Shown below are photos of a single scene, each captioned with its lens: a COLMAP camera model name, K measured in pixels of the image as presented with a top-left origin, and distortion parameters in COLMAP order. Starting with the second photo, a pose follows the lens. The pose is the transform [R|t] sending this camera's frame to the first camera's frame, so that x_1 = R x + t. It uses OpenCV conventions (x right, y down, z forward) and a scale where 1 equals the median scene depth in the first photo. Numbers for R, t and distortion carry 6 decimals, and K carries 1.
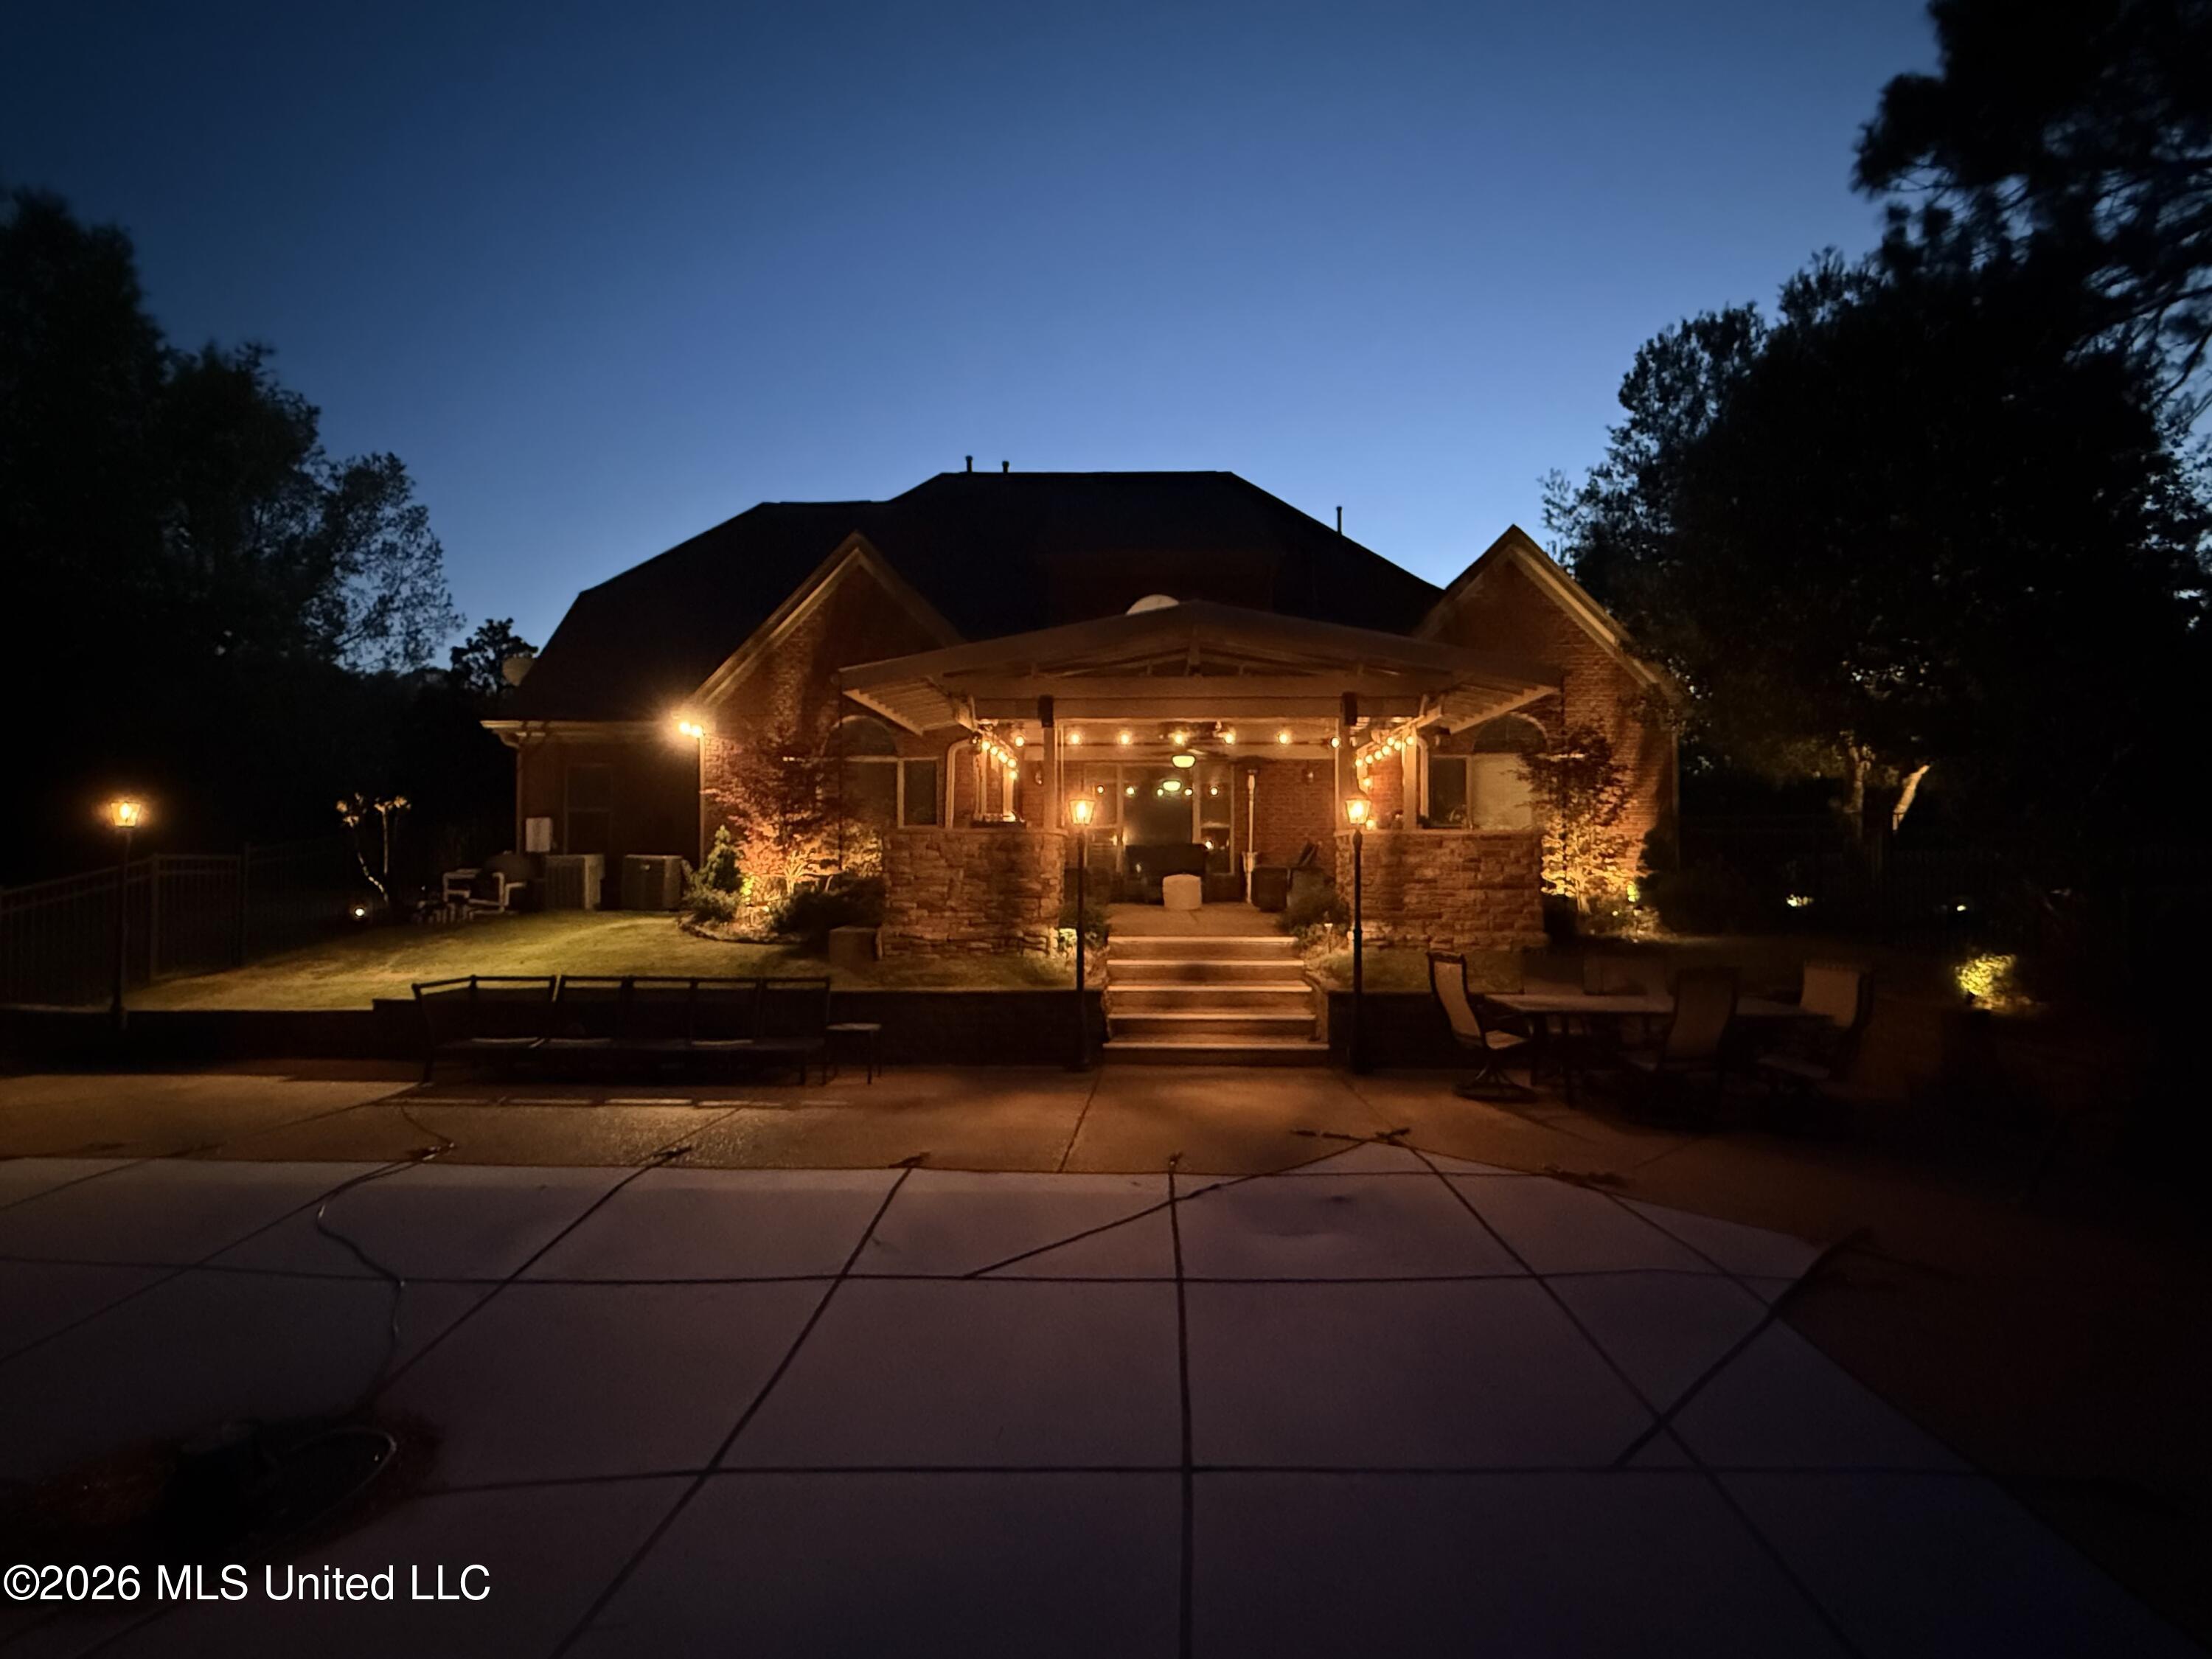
lens RADIAL K [[1107.1, 0, 1100.0], [0, 1107.1, 823.4], [0, 0, 1]] dist [0.004036, -0.003797]
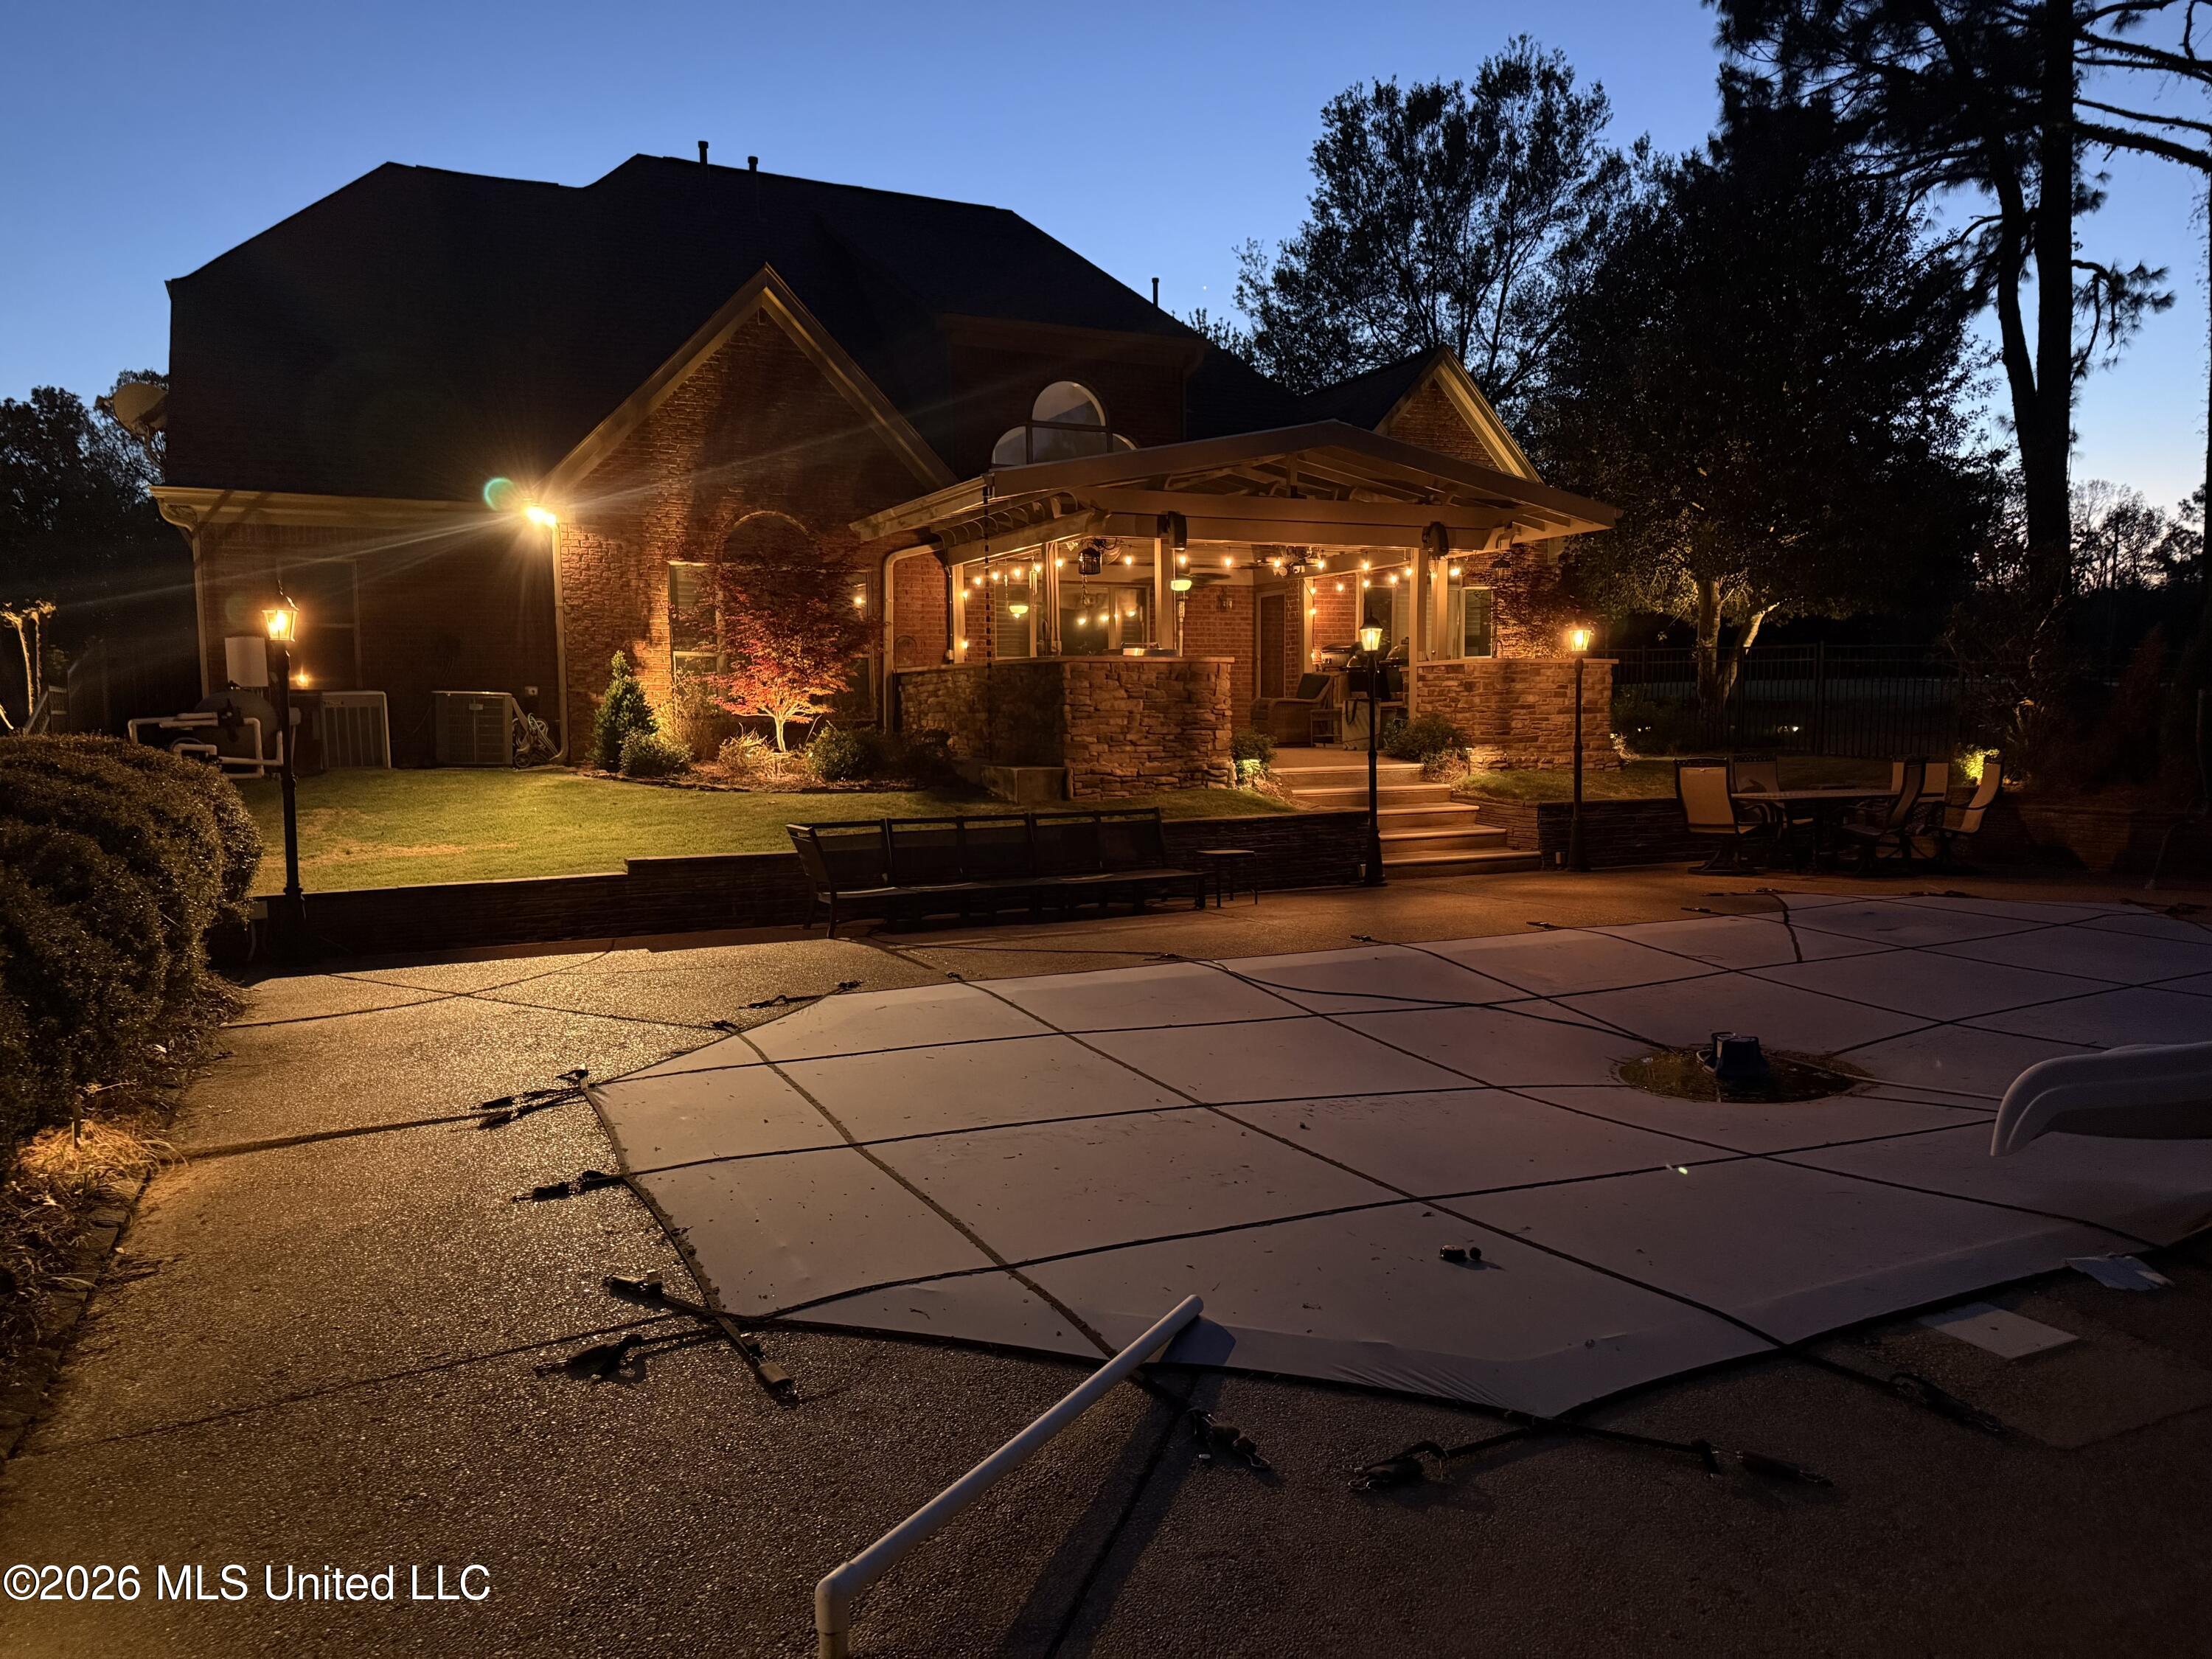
lens RADIAL K [[1557.9, 0, 1111.8], [0, 1557.9, 845.1], [0, 0, 1]] dist [0.031191, -0.020370]
pose [[0.879313, -0.051690, 0.473432, -0.662931], [-0.004926, 0.993052, 0.117572, 0.007669], [-0.476220, -0.105715, 0.872949, -0.124506]]
